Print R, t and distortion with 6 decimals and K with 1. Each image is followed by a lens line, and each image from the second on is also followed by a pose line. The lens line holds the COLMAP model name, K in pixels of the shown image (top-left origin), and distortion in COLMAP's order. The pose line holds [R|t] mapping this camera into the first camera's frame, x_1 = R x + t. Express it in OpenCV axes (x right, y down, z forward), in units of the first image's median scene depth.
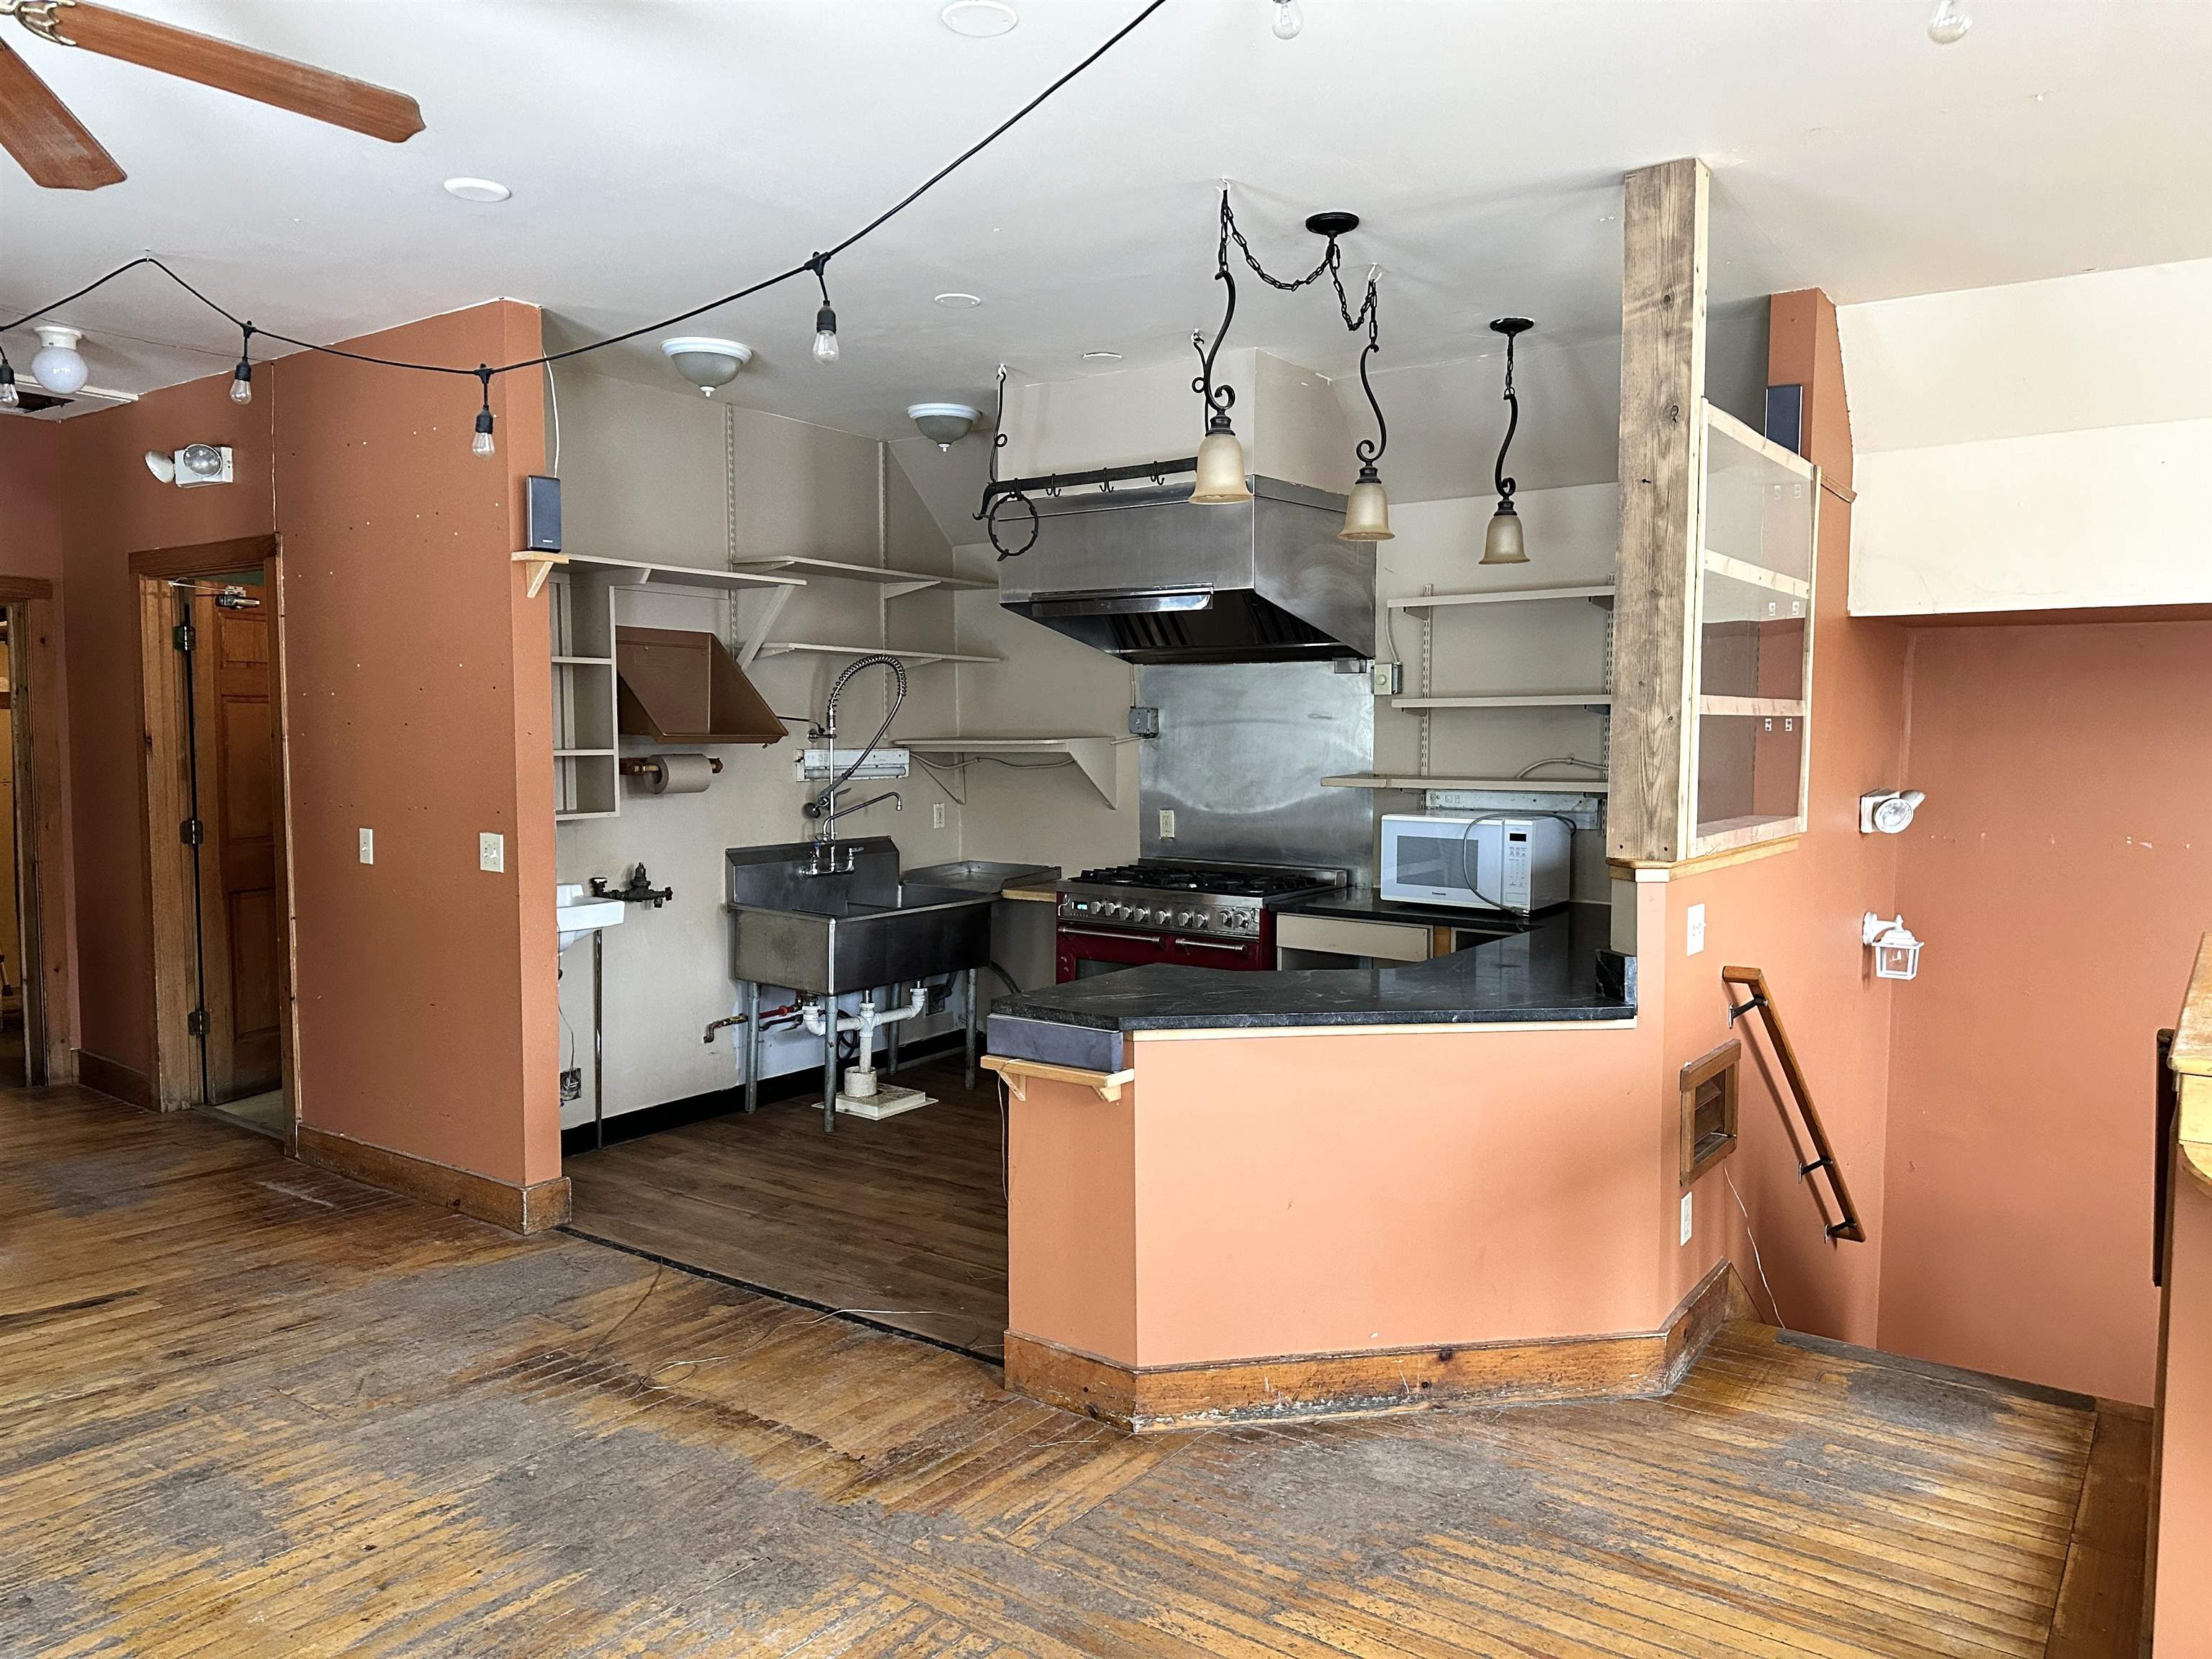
lens RADIAL K [[1542.9, 0, 1108.4], [0, 1542.9, 832.2], [0, 0, 1]] dist [0.063748, -0.072545]
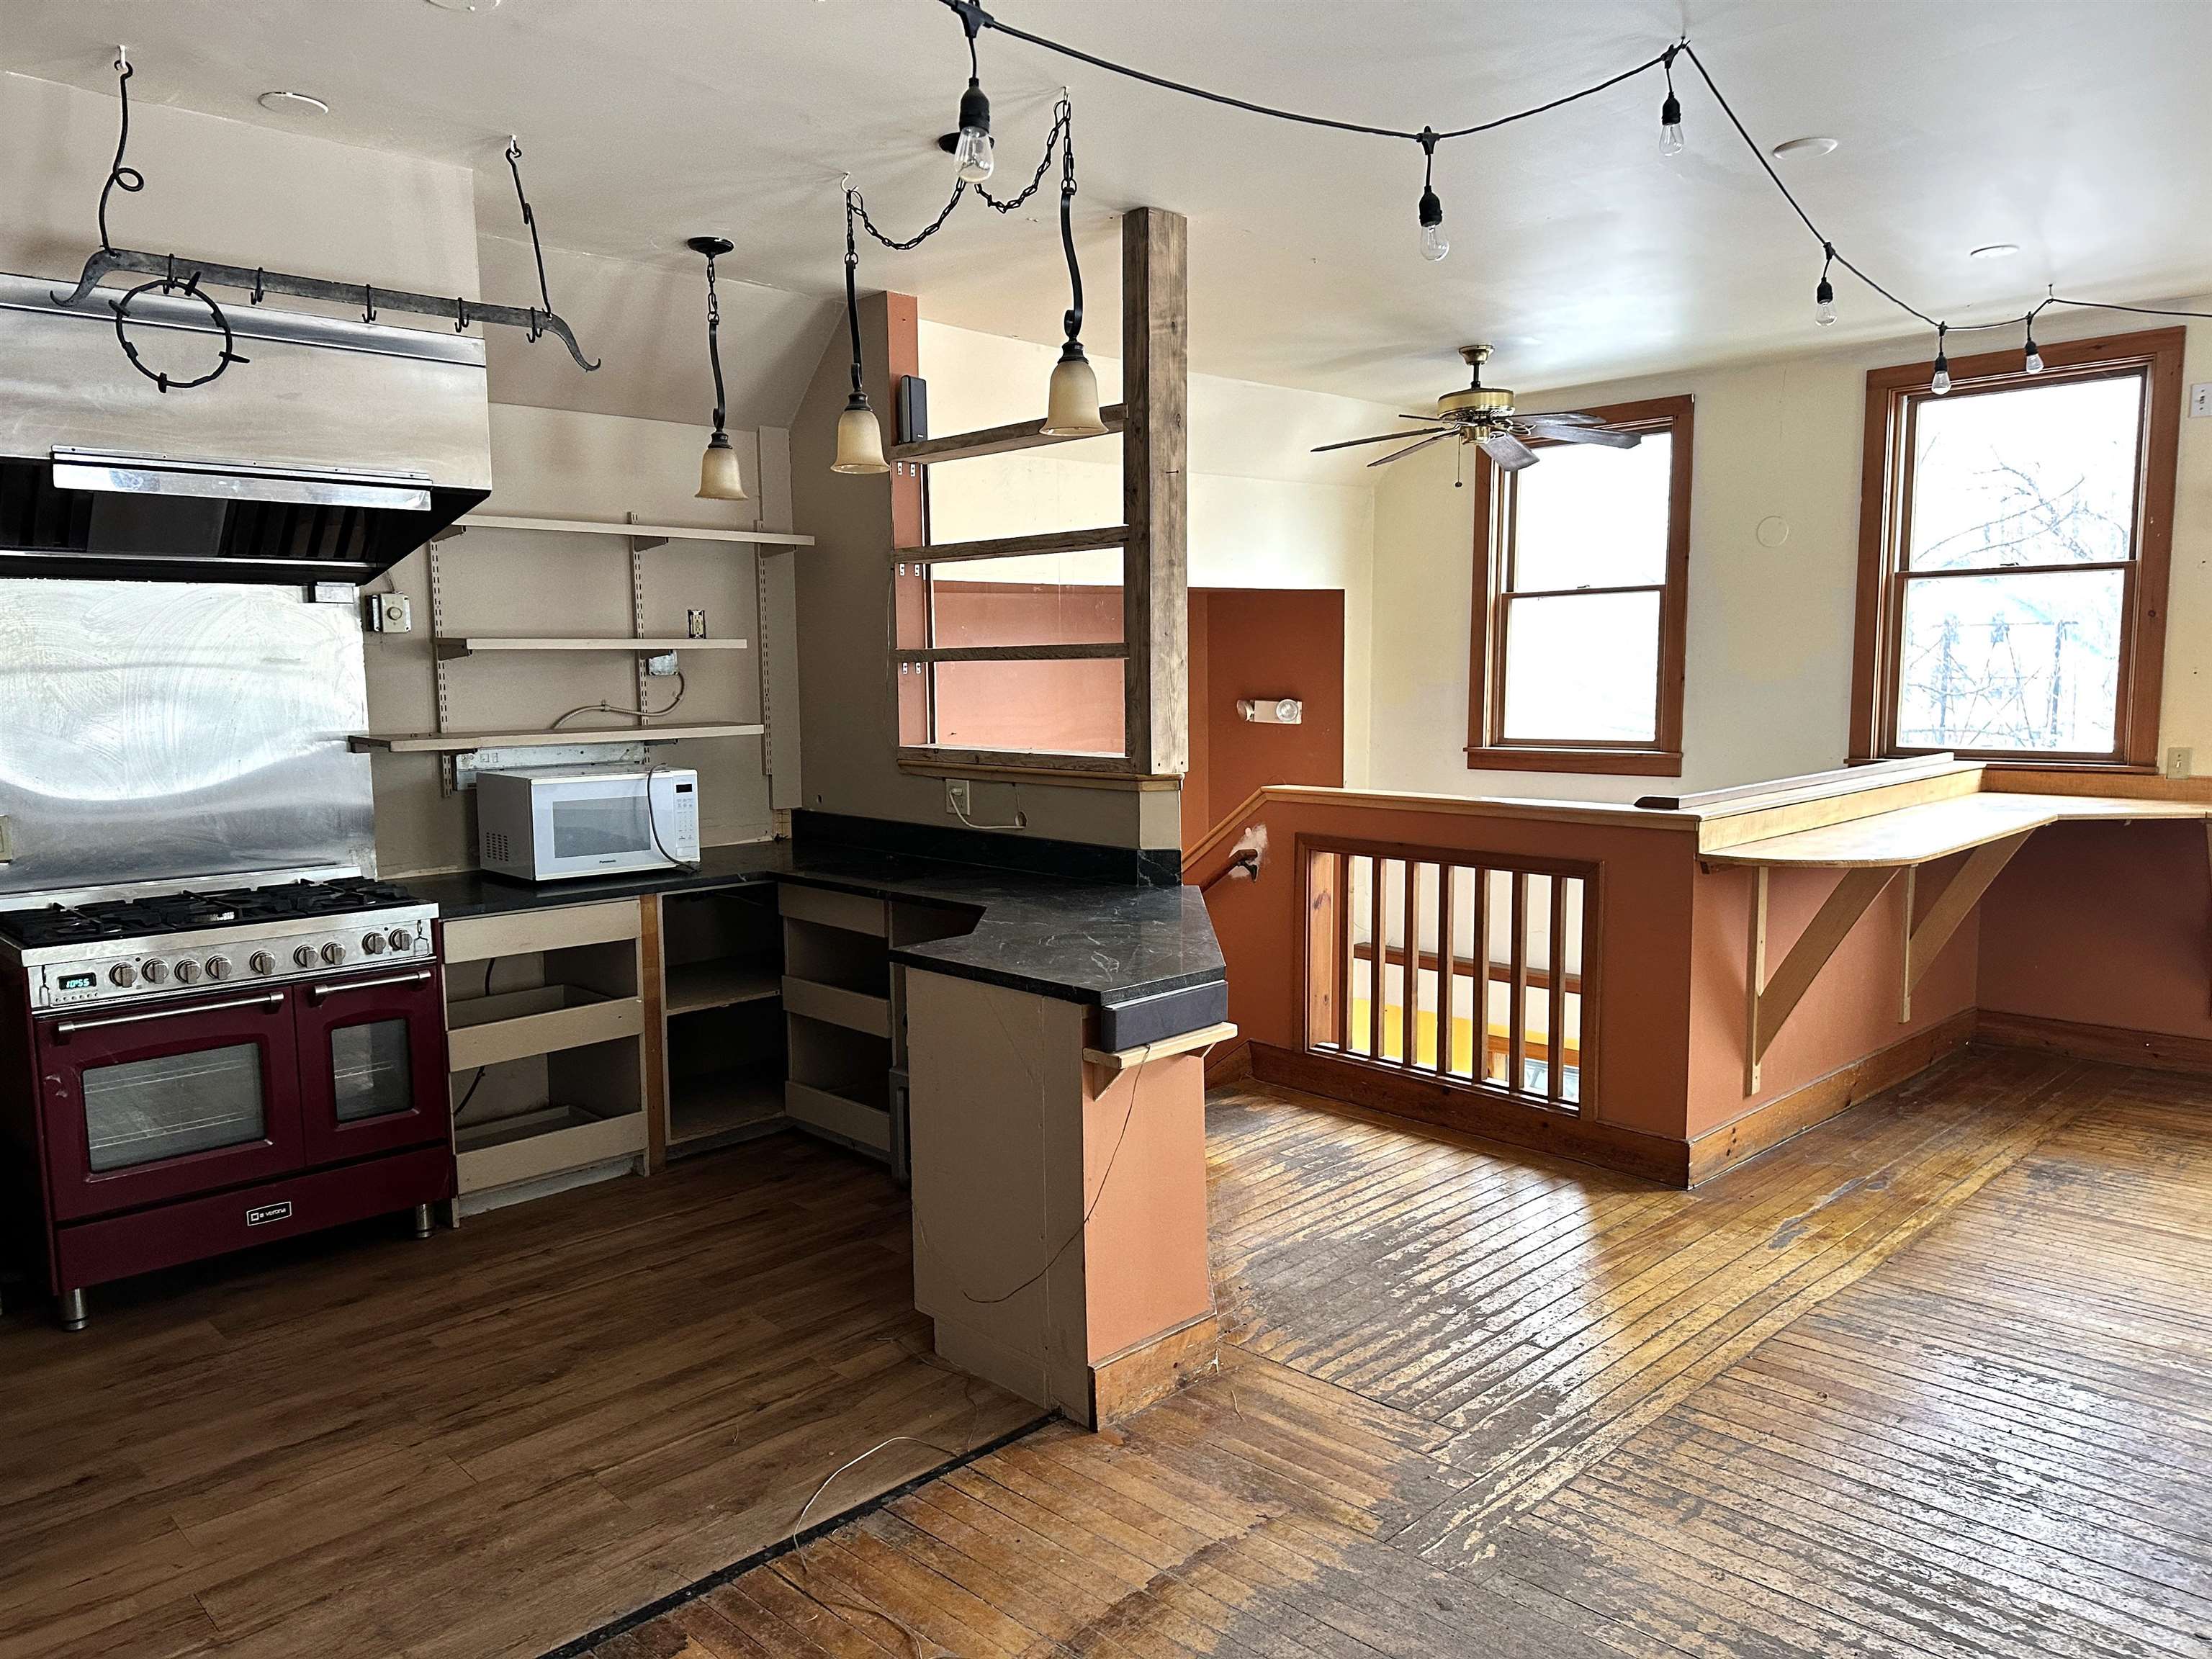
lens RADIAL K [[1542.9, 0, 1108.4], [0, 1542.9, 832.2], [0, 0, 1]] dist [0.063748, -0.072545]
pose [[0.166358, -0.111755, 0.979712, -0.562583], [0.079718, 0.991829, 0.099601, -0.039517], [-0.982838, 0.061531, 0.173908, 0.522764]]
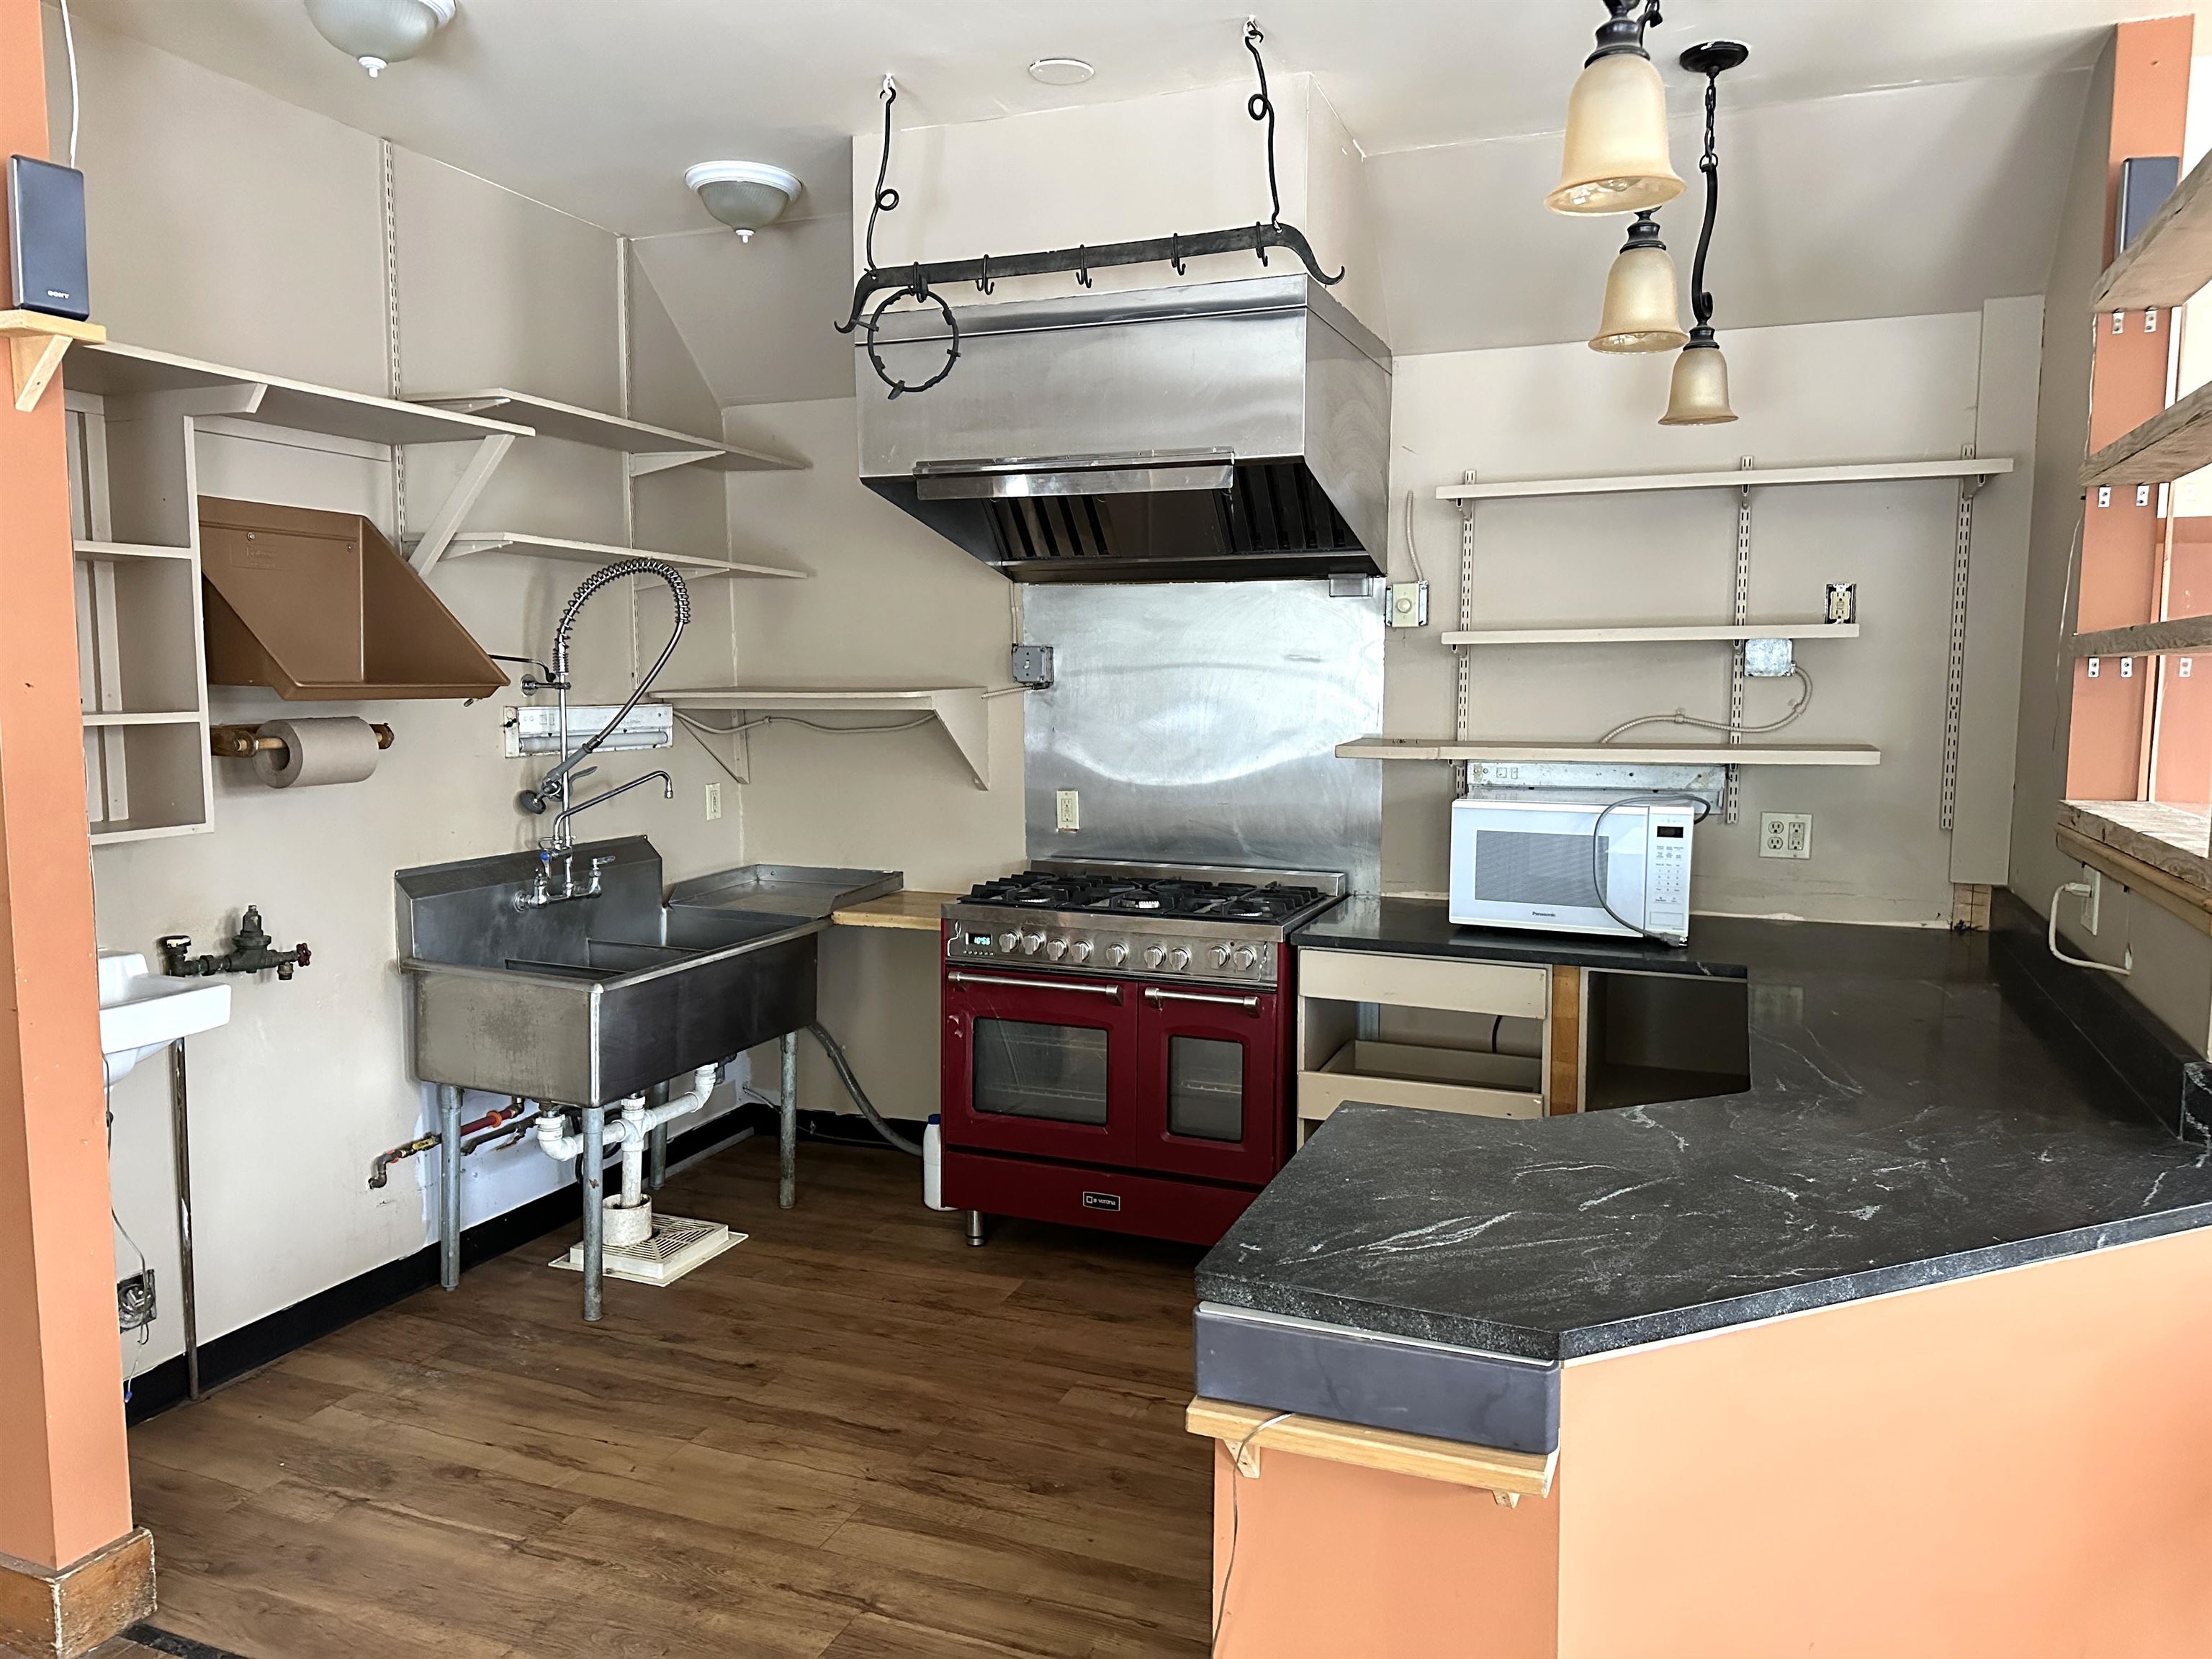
lens RADIAL K [[1540.8, 0, 1105.8], [0, 1540.8, 820.7], [0, 0, 1]] dist [0.056772, -0.098976]
pose [[0.969638, -0.023396, 0.243424, -0.130921], [0.016922, 0.999446, 0.028653, -0.023073], [-0.243960, -0.023664, 0.969497, 0.355185]]
